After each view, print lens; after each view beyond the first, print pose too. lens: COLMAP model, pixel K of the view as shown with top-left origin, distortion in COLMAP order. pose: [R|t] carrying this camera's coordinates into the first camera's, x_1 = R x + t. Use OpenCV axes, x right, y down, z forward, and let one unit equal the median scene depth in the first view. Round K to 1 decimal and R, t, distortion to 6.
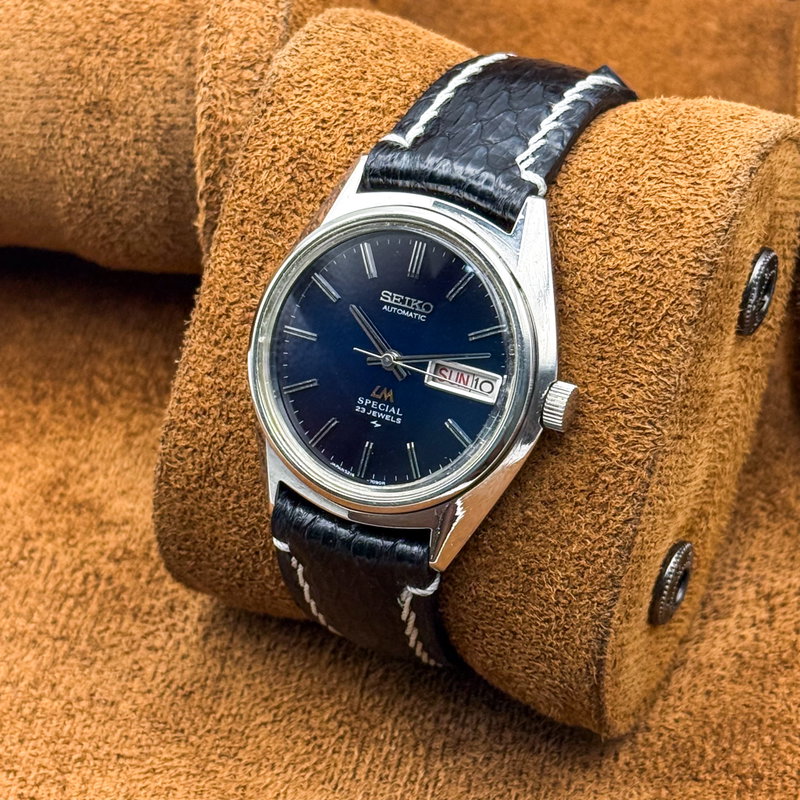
lens RADIAL K [[2708.6, 0, 400.0], [0, 2708.6, 400.0], [0, 0, 1]] dist [0.523242, -28.945232]
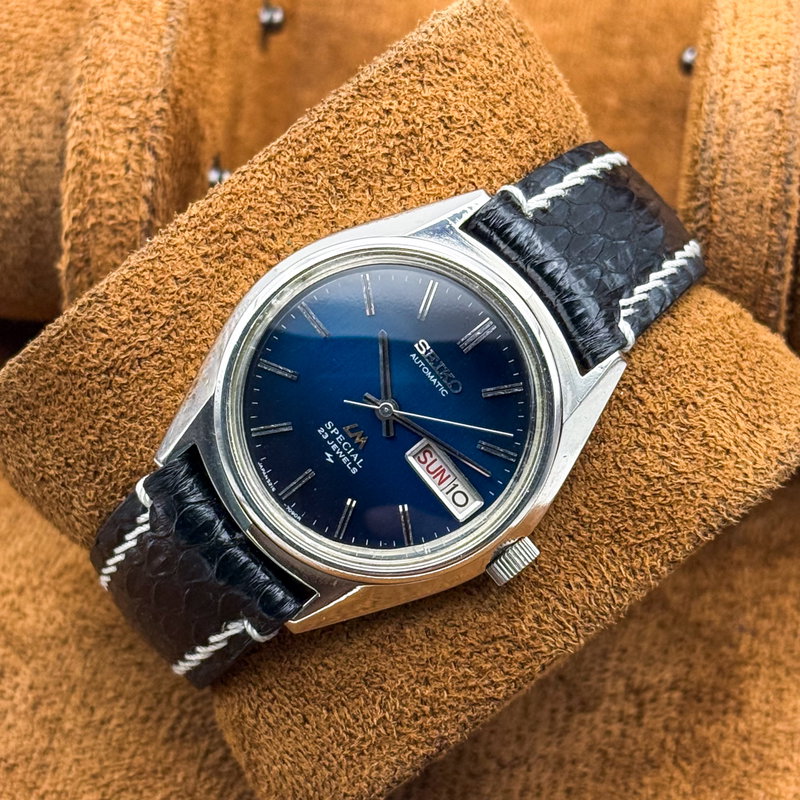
lens RADIAL K [[2708.6, 0, 400.0], [0, 2708.6, 400.0], [0, 0, 1]] dist [0.523242, -28.945232]
pose [[0.760228, 0.533469, 0.370762, -0.329838], [-0.575205, 0.818006, 0.002445, -0.021927], [-0.301981, -0.215123, 0.928725, 0.176402]]
